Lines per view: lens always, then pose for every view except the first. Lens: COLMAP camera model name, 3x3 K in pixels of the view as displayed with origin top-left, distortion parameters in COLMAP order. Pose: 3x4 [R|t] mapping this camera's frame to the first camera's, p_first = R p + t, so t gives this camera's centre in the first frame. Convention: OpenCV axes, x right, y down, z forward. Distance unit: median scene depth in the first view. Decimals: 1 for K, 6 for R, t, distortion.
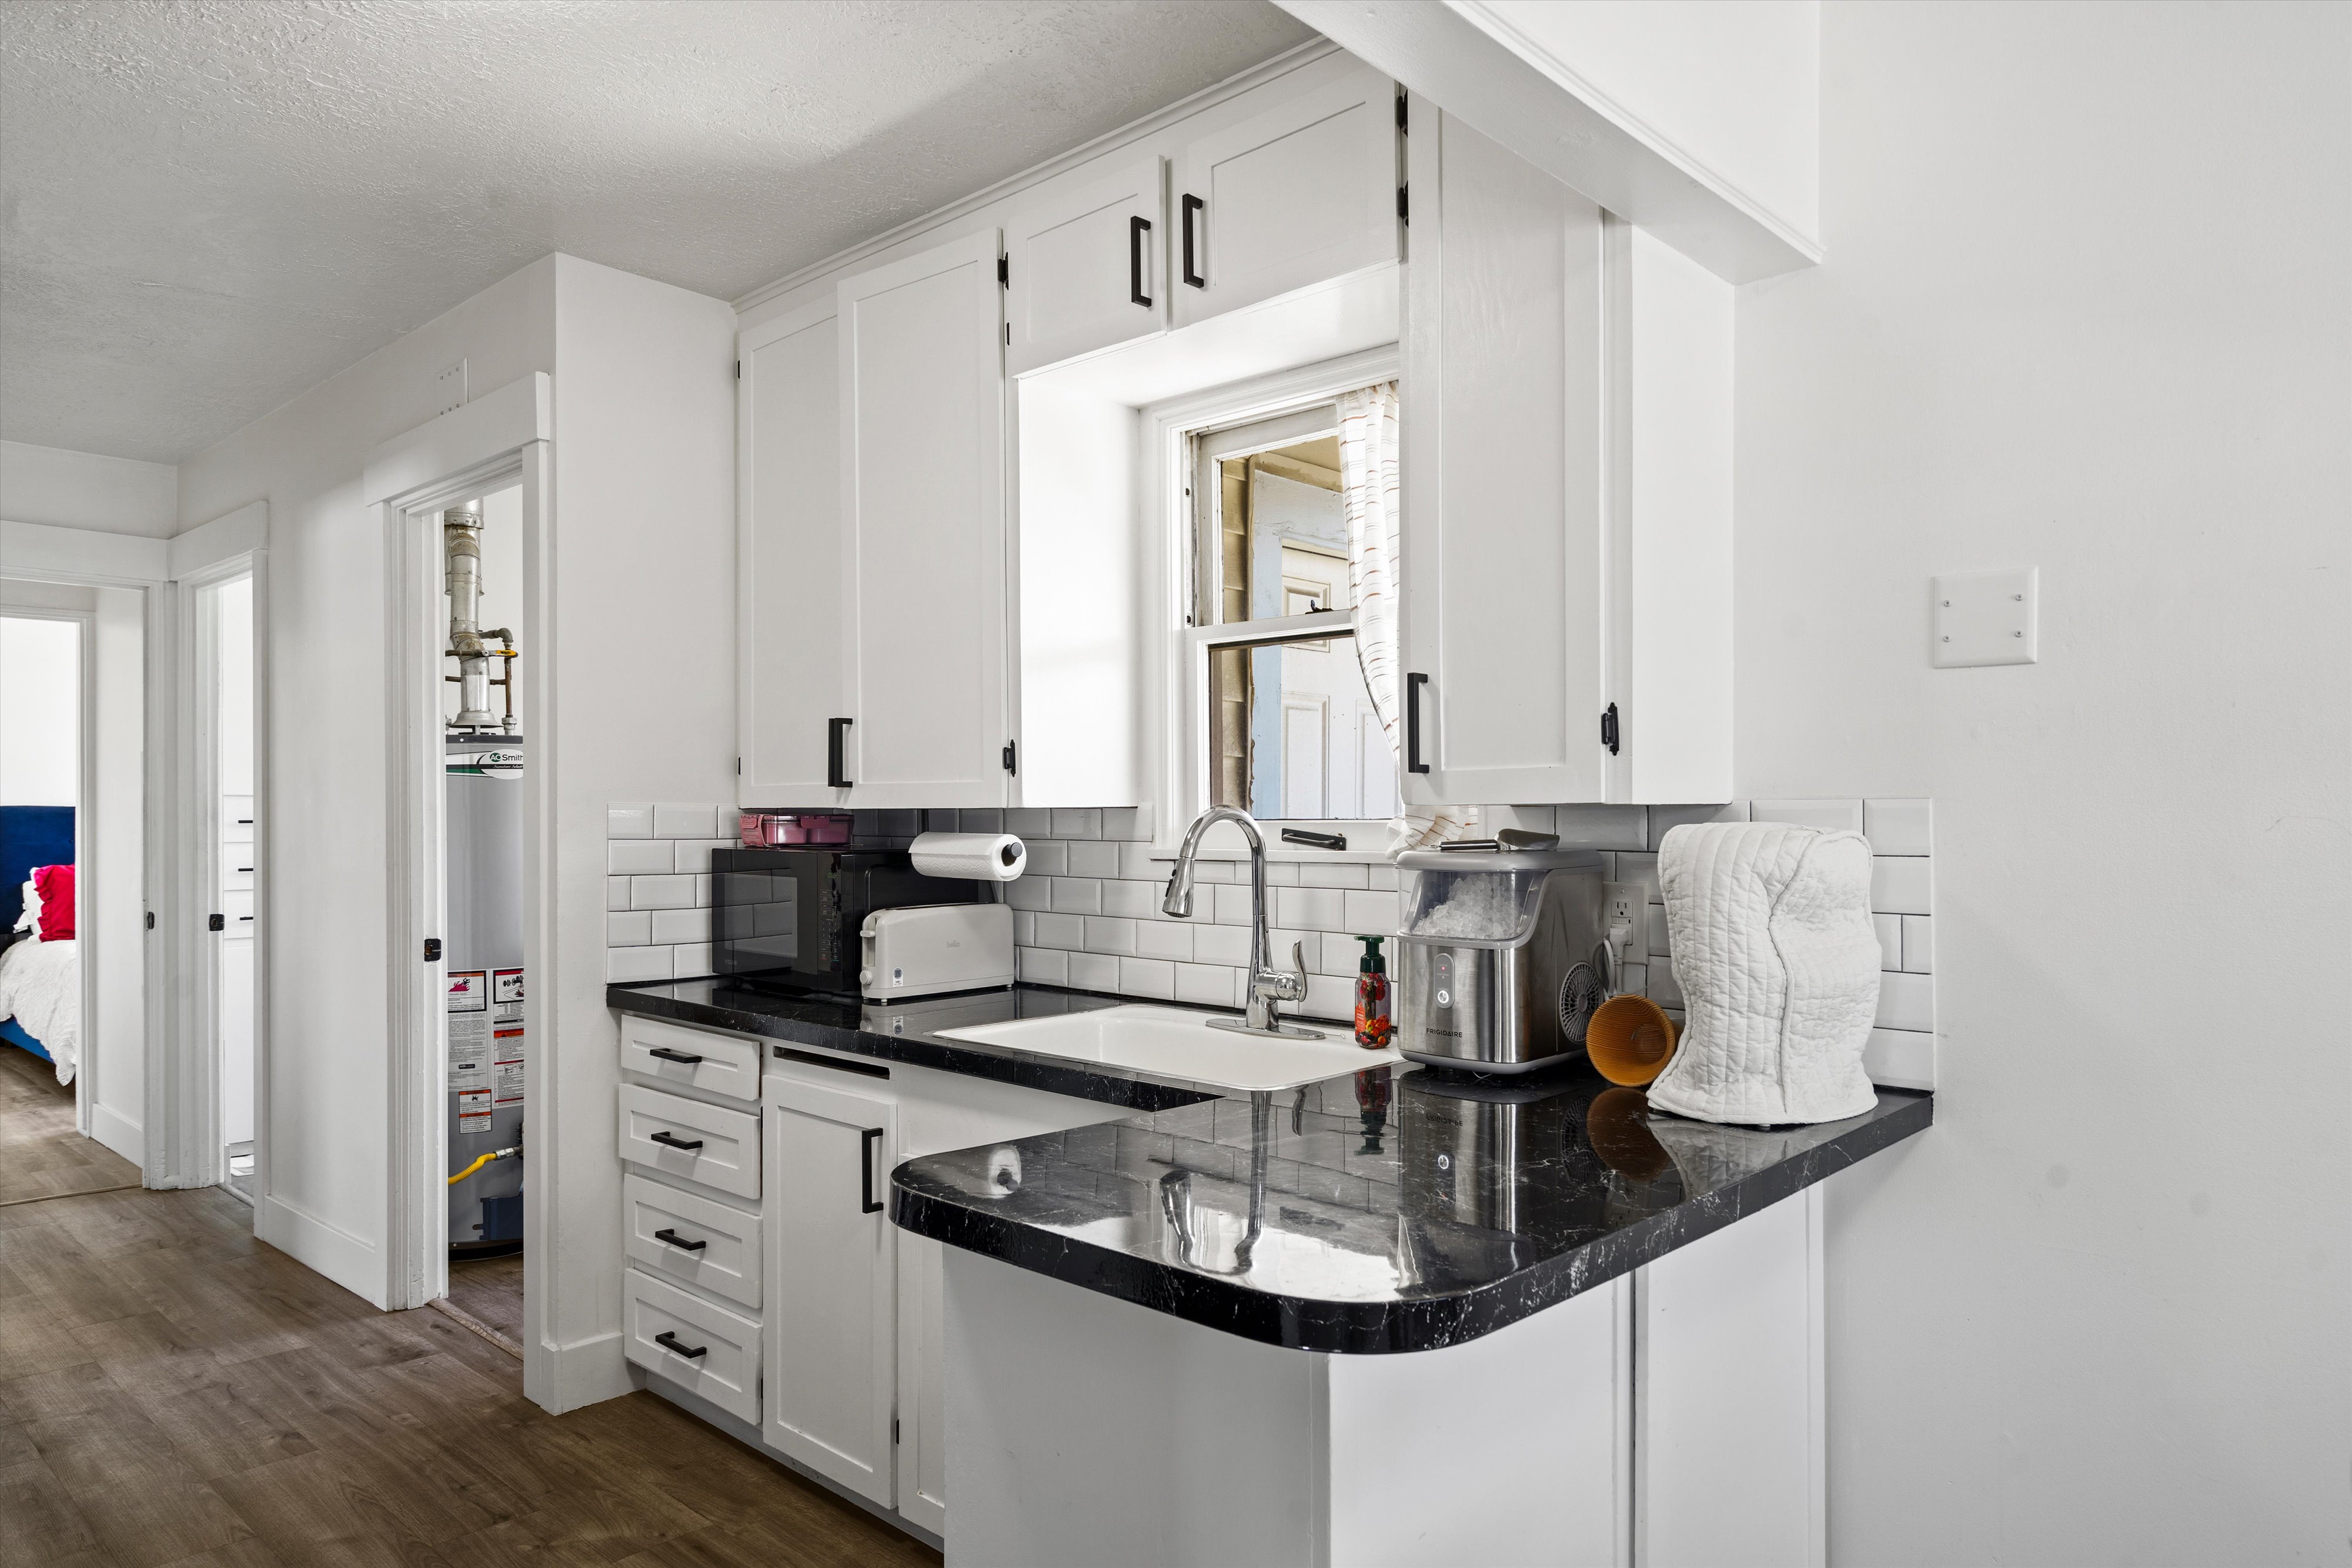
lens RADIAL K [[1467.4, 0, 1141.2], [0, 1467.4, 822.4], [0, 0, 1]] dist [-0.008813, 0.000183]
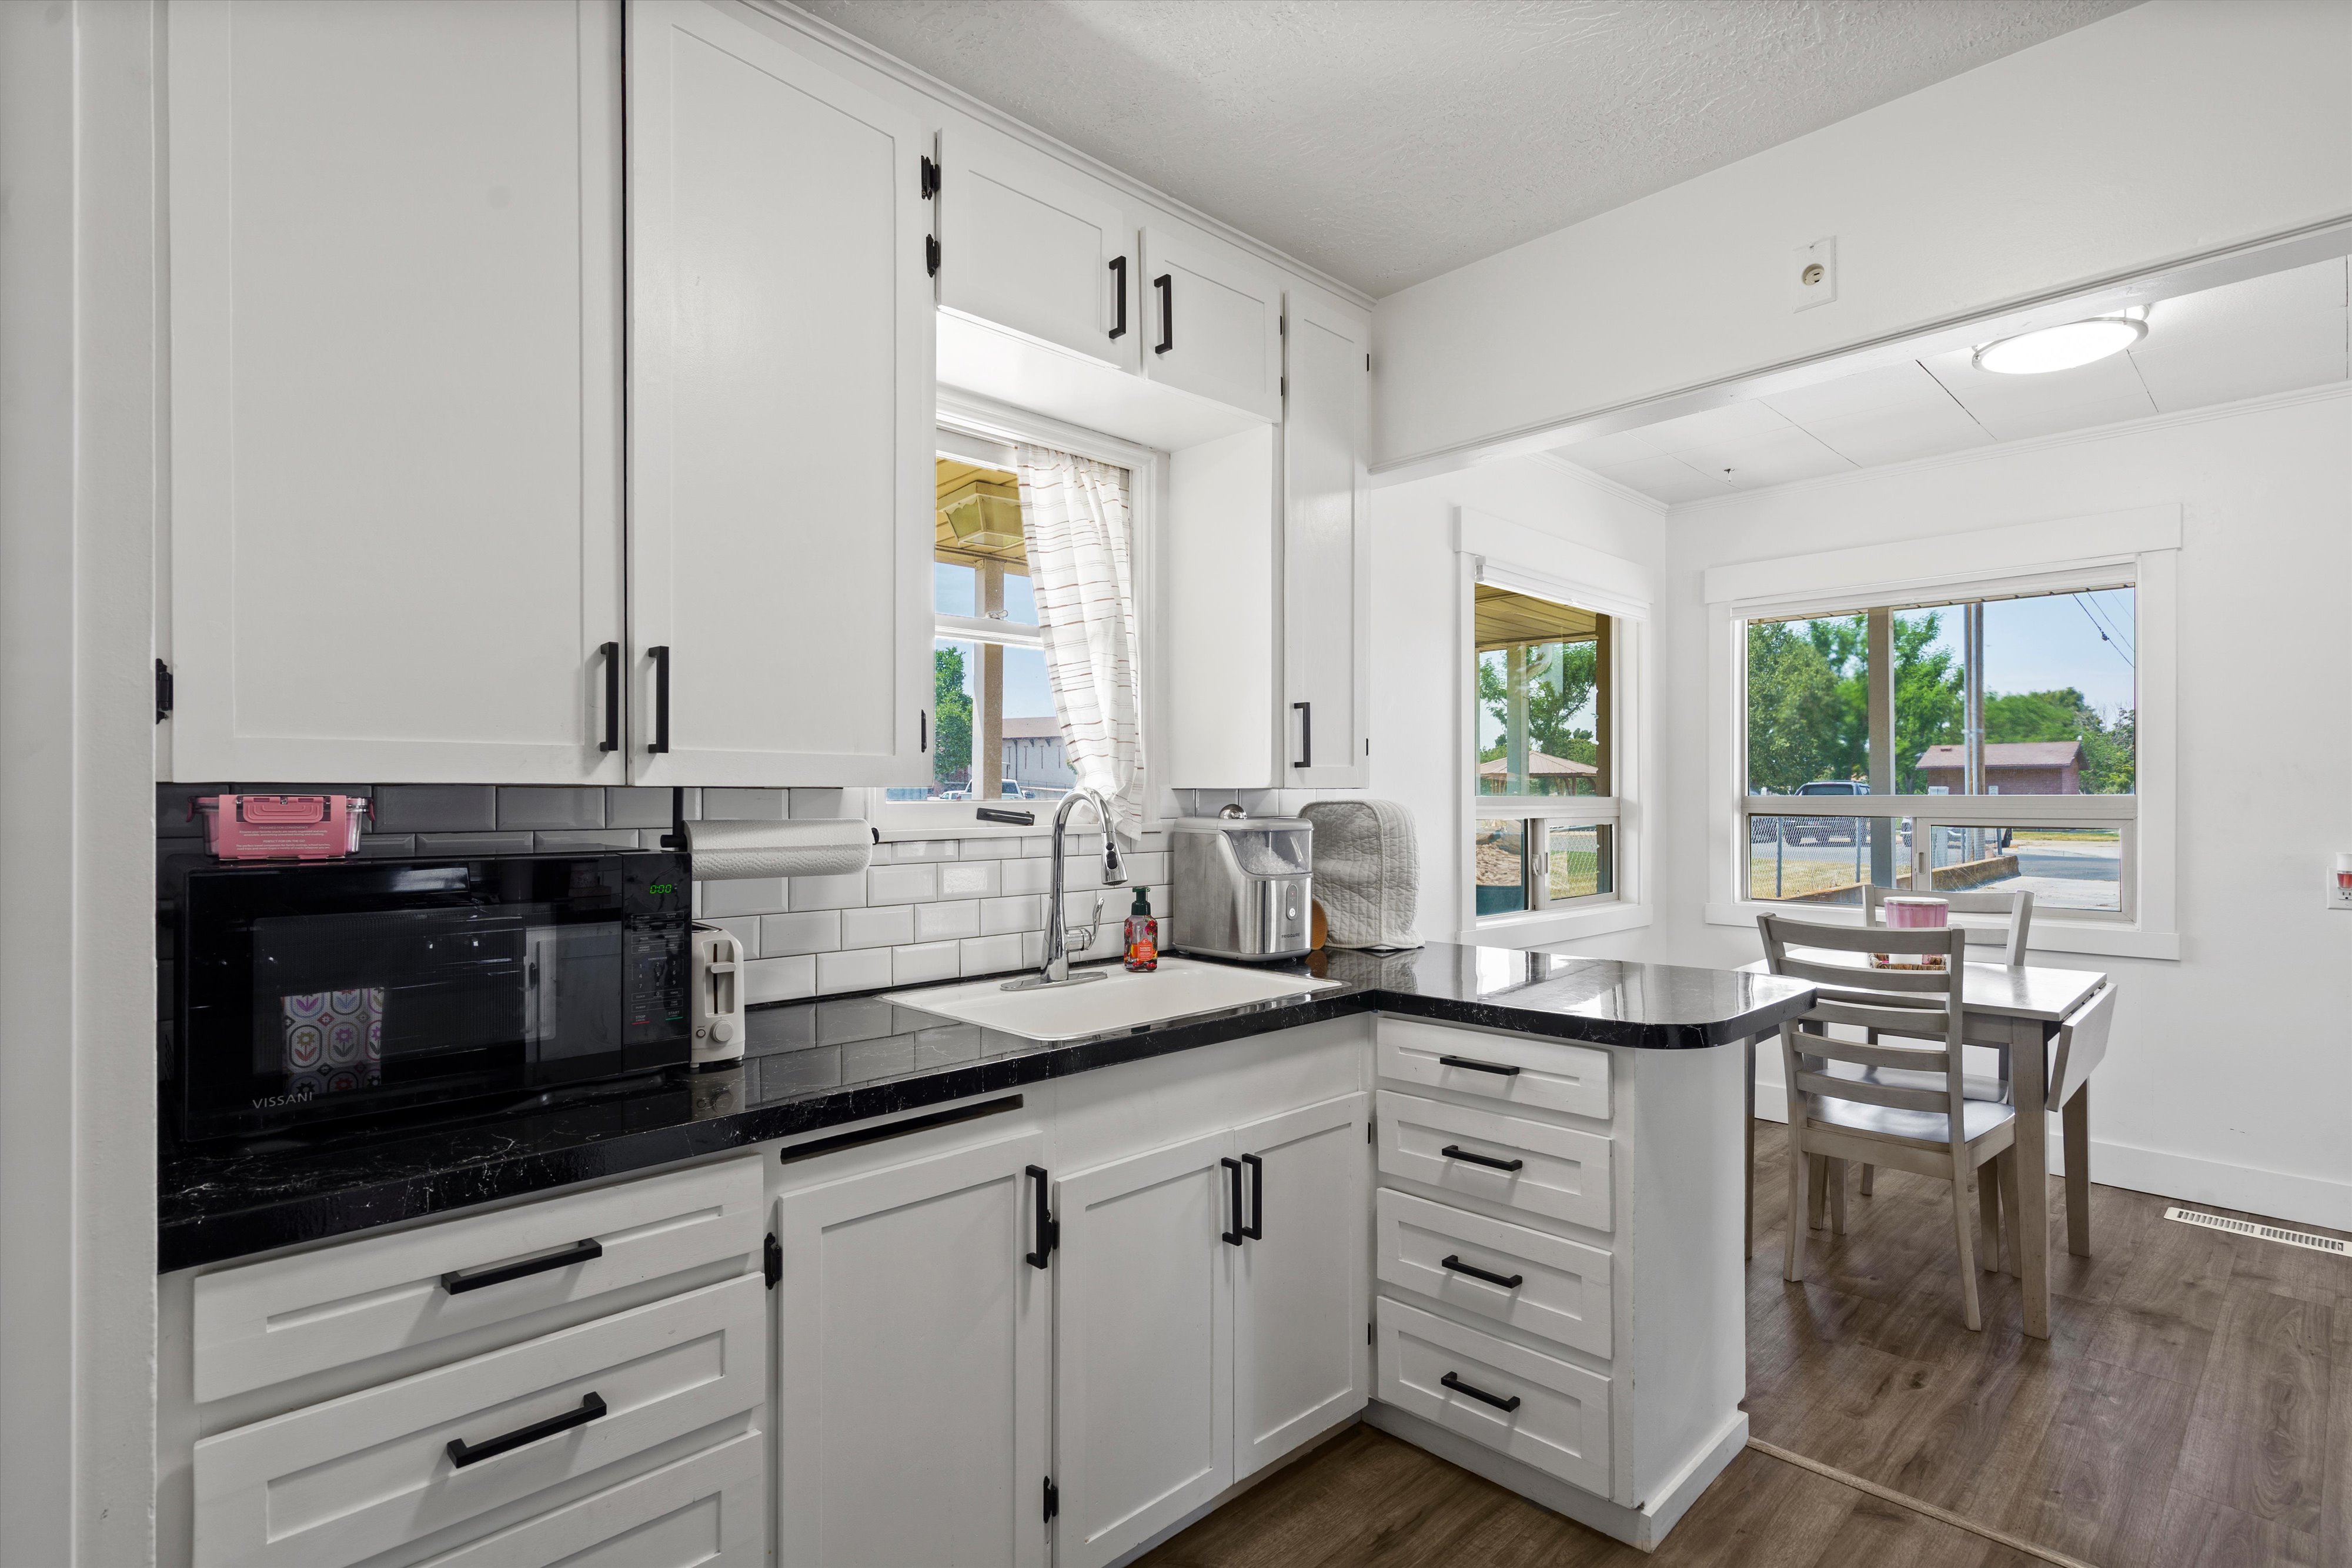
lens RADIAL K [[1141.6, 0, 1177.4], [0, 1141.6, 789.0], [0, 0, 1]] dist [-0.002359, 0.001332]
pose [[0.041420, 0.009459, 0.999097, -1.118274], [0.009698, 0.999904, -0.009869, 0.000156], [-0.999095, 0.010098, 0.041325, 1.198518]]
